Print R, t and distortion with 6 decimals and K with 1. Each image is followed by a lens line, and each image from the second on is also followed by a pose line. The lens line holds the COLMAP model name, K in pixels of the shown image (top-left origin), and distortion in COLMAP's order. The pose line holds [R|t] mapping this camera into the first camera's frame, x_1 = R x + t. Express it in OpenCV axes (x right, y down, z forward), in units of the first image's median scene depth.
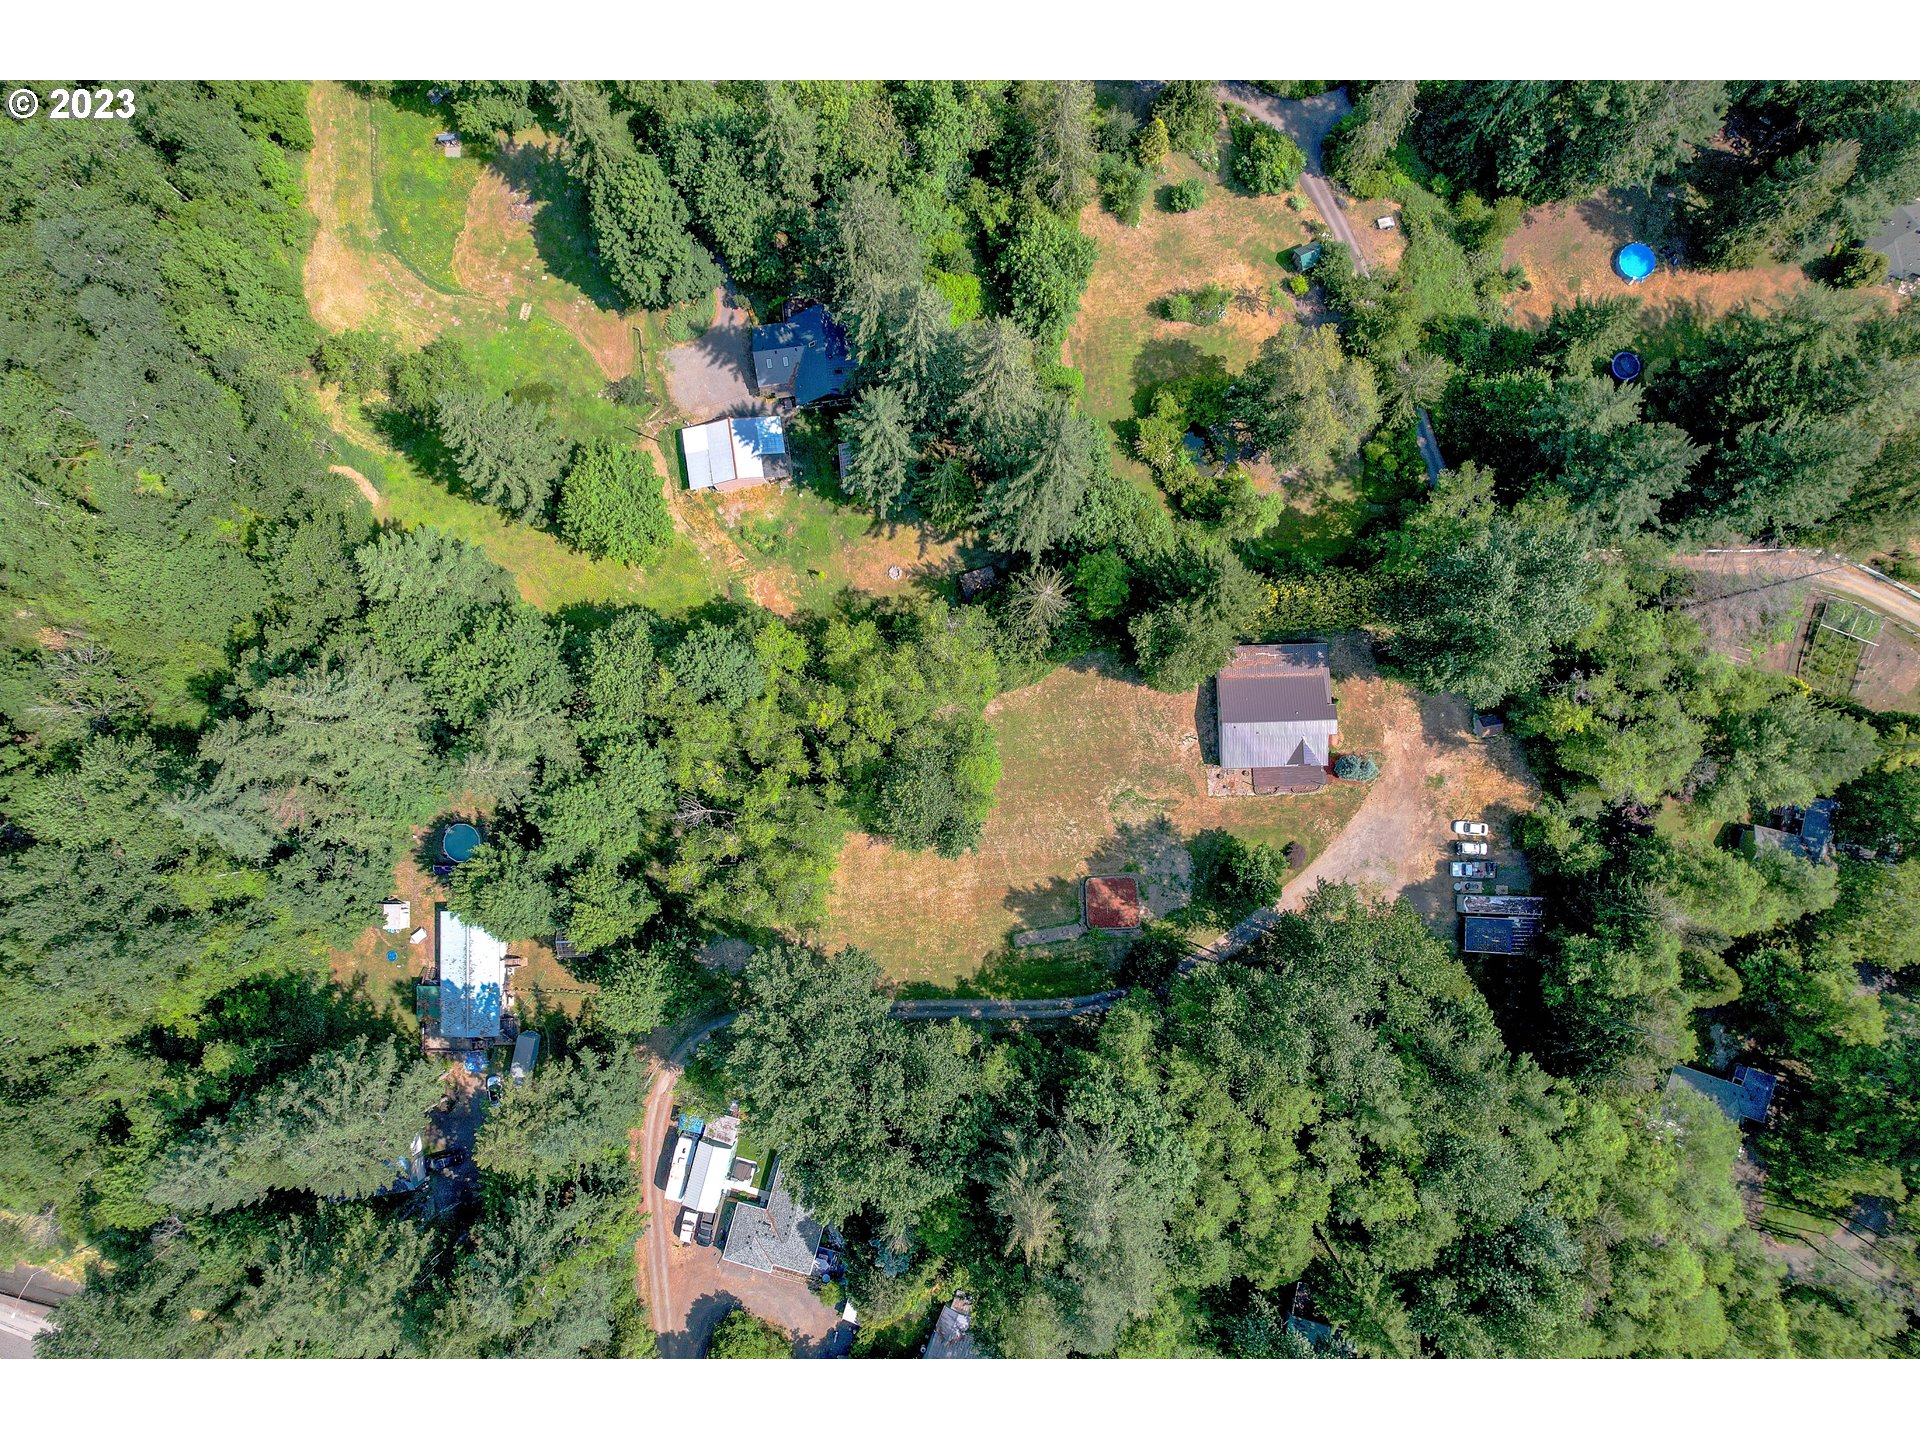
lens RADIAL K [[870.8, 0, 966.7], [0, 870.8, 703.0], [0, 0, 1]] dist [-0.015084, 0.007873]
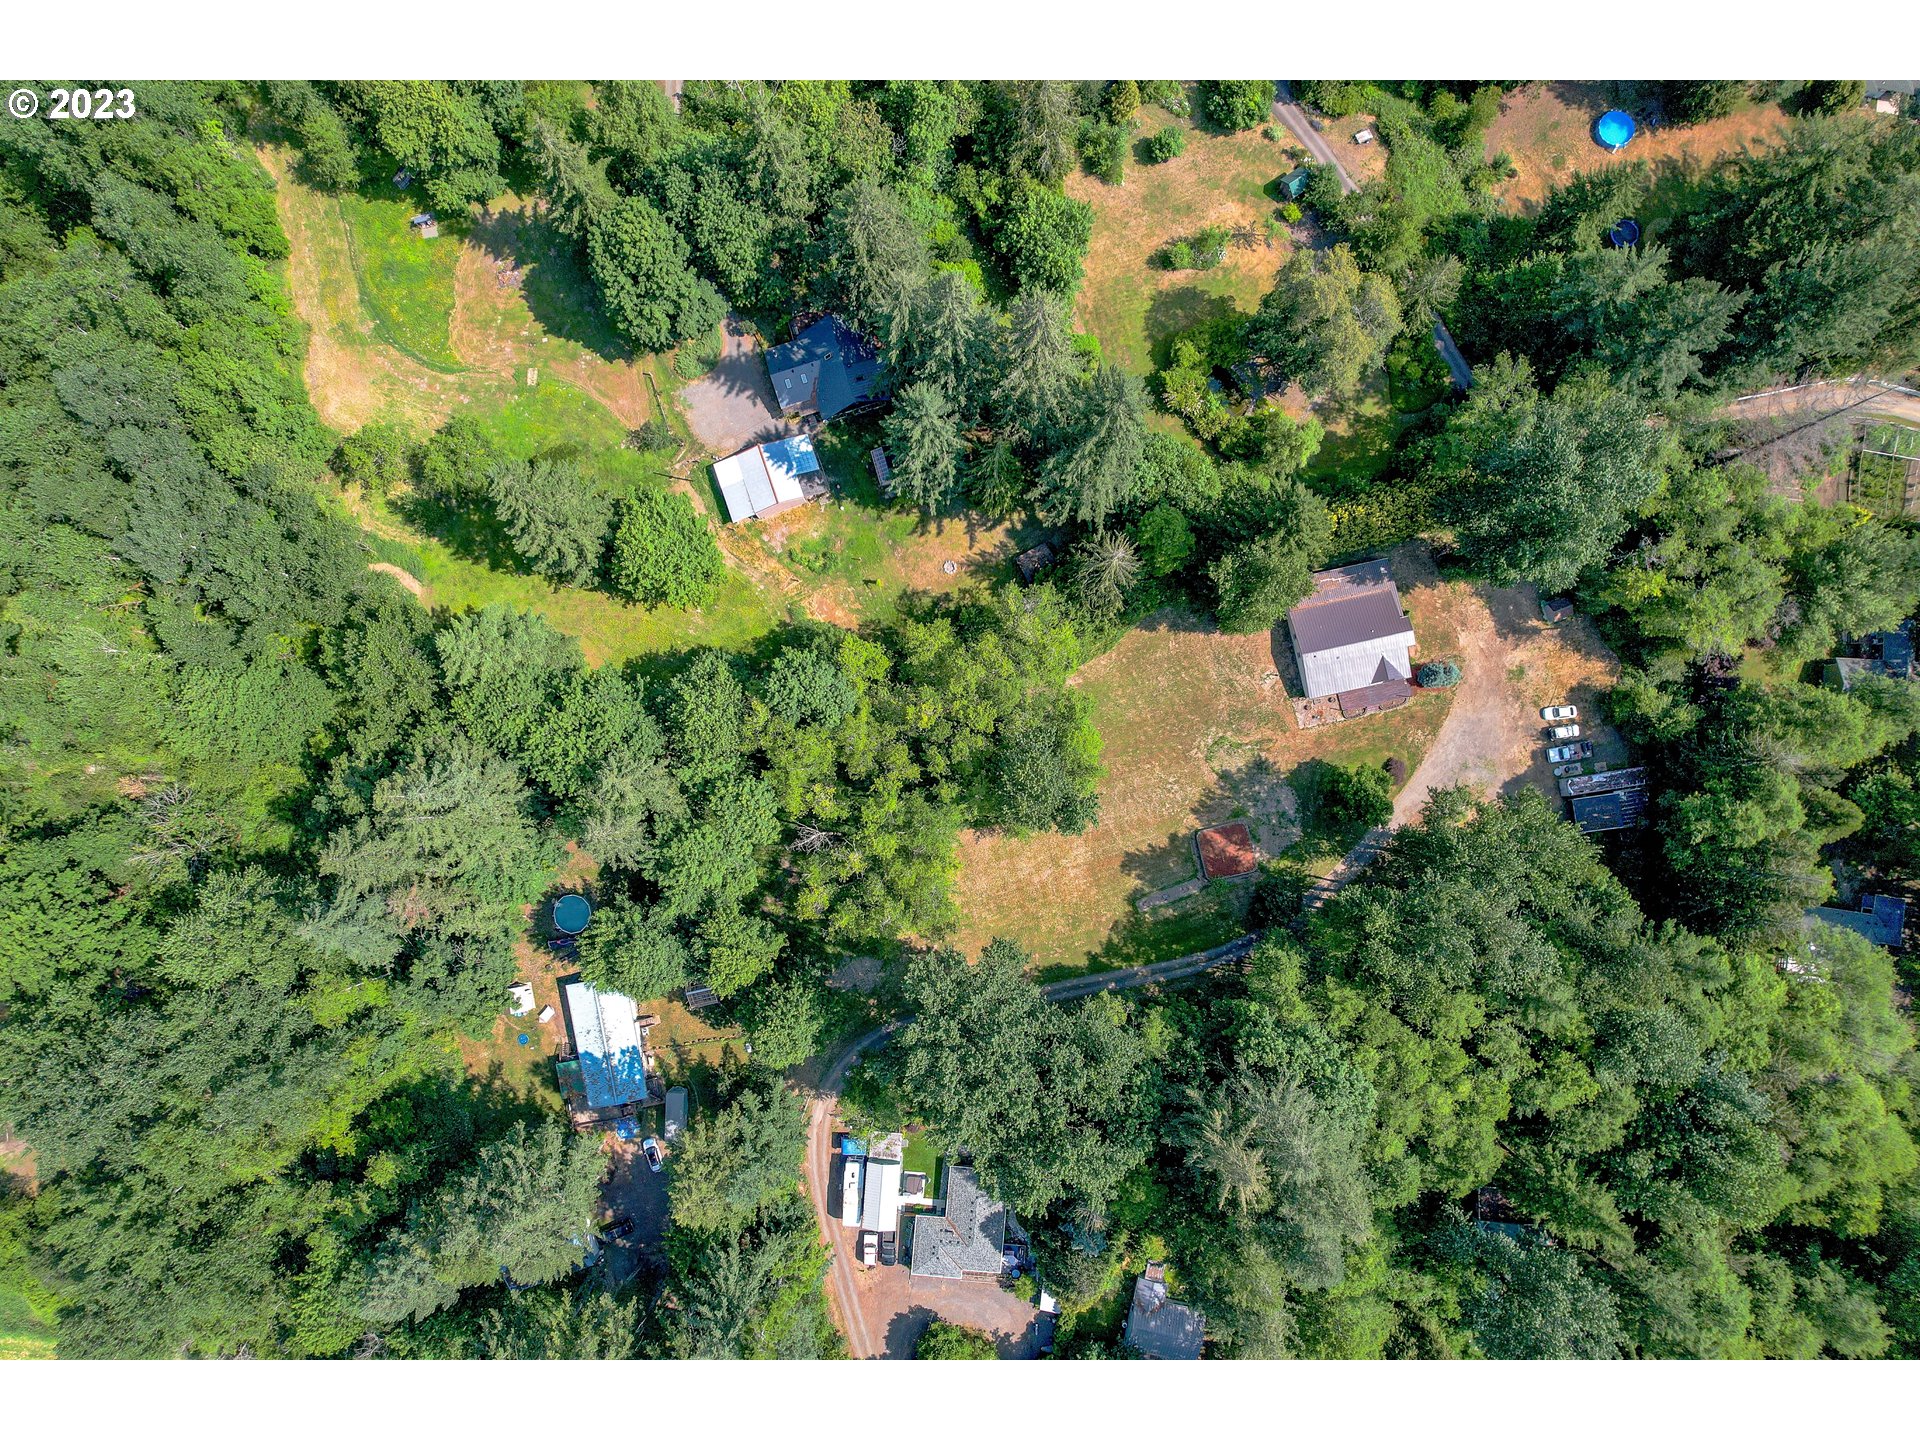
lens RADIAL K [[870.8, 0, 844.1], [0, 870.8, 726.3], [0, 0, 1]] dist [-0.017911, 0.008310]
pose [[0.982979, -0.183509, 0.008801, -0.252146], [0.183499, 0.983018, 0.001892, 0.005638], [-0.008999, -0.000245, 0.999959, 0.003935]]
